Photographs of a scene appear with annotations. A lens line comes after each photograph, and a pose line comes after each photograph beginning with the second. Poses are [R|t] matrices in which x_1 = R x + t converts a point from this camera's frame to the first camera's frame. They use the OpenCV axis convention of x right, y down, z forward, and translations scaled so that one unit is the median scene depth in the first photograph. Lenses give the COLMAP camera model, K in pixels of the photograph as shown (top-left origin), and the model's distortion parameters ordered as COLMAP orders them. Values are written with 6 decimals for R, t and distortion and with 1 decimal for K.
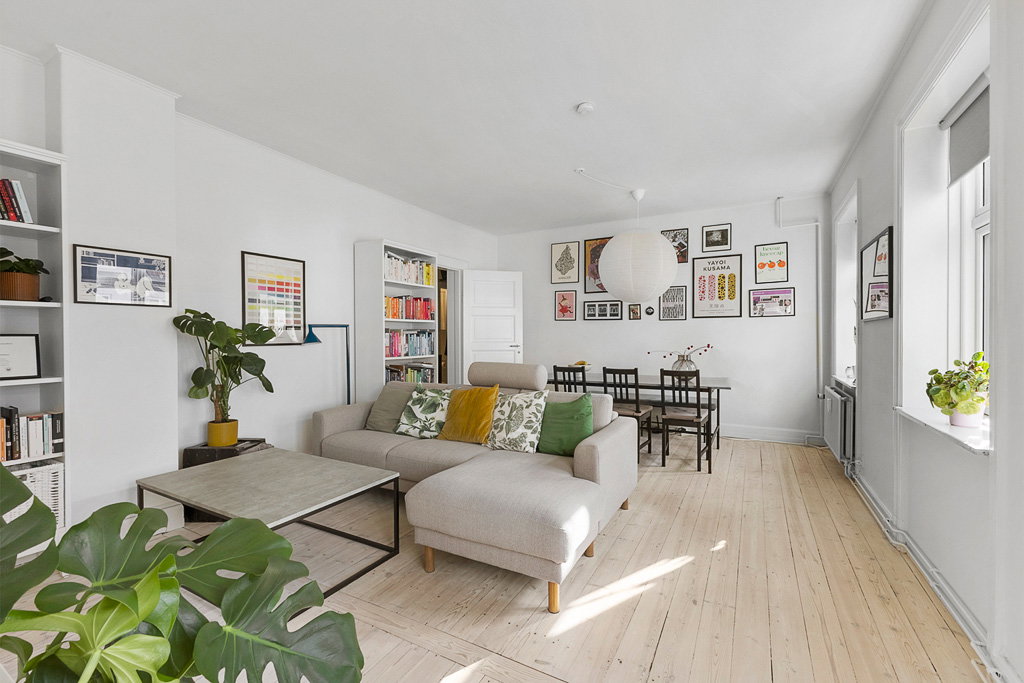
lens RADIAL K [[440.6, 0, 513.3], [0, 440.6, 342.6], [0, 0, 1]] dist [0.009773, 0.000167]
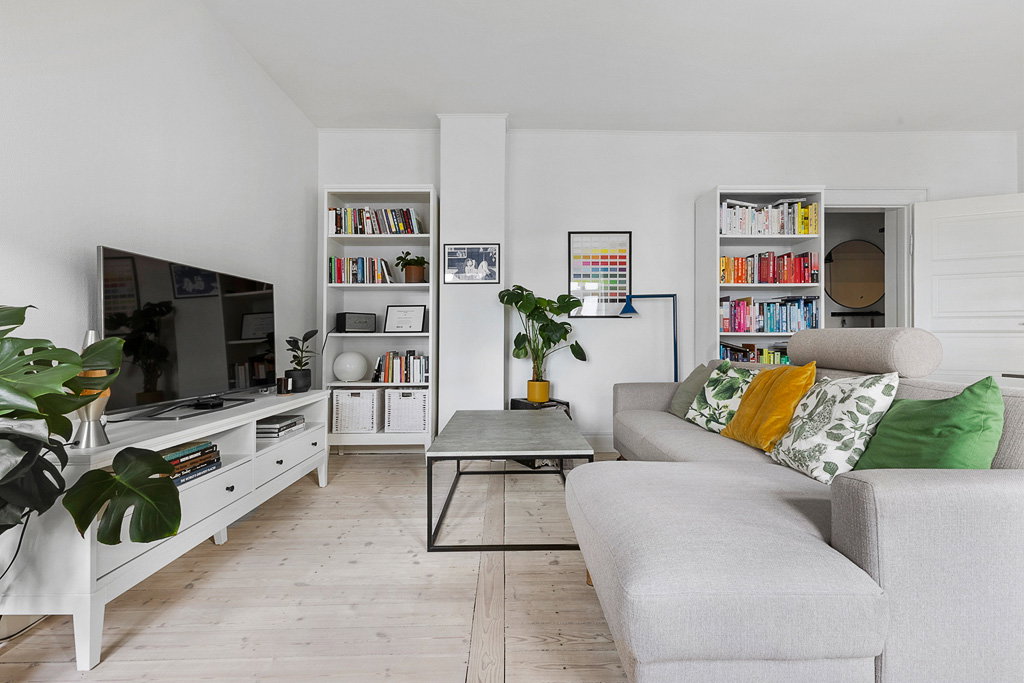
lens RADIAL K [[440.6, 0, 514.1], [0, 440.6, 336.5], [0, 0, 1]] dist [0.009773, 0.000167]
pose [[0.495047, -0.006422, -0.868842, 0.274084], [-0.011904, 0.999829, -0.014173, 0.071351], [0.868785, 0.017359, 0.494886, 0.338724]]
